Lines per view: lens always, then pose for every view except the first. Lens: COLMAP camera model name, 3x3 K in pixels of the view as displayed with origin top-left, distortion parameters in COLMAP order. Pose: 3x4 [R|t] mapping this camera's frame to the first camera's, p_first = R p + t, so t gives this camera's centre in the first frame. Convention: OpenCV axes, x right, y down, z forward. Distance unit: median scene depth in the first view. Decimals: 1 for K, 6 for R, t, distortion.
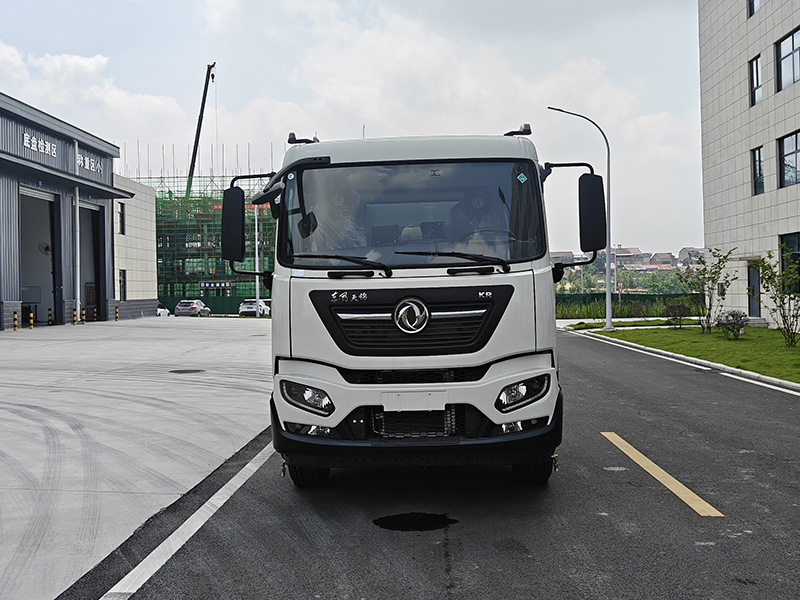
lens RADIAL K [[896.7, 0, 399.6], [0, 896.7, 295.5], [0, 0, 1]] dist [0.183339, -0.465302]
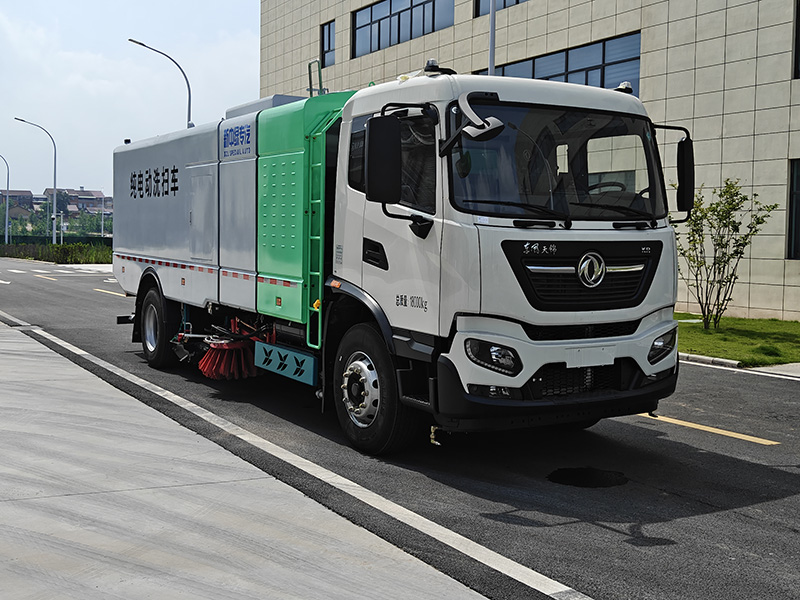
lens RADIAL K [[896.7, 0, 399.6], [0, 896.7, 295.5], [0, 0, 1]] dist [0.183339, -0.465302]
pose [[0.833049, -0.001218, 0.553198, -0.694142], [-0.031763, 0.998242, 0.050030, 0.008161], [-0.552286, -0.059249, 0.831546, 0.296007]]
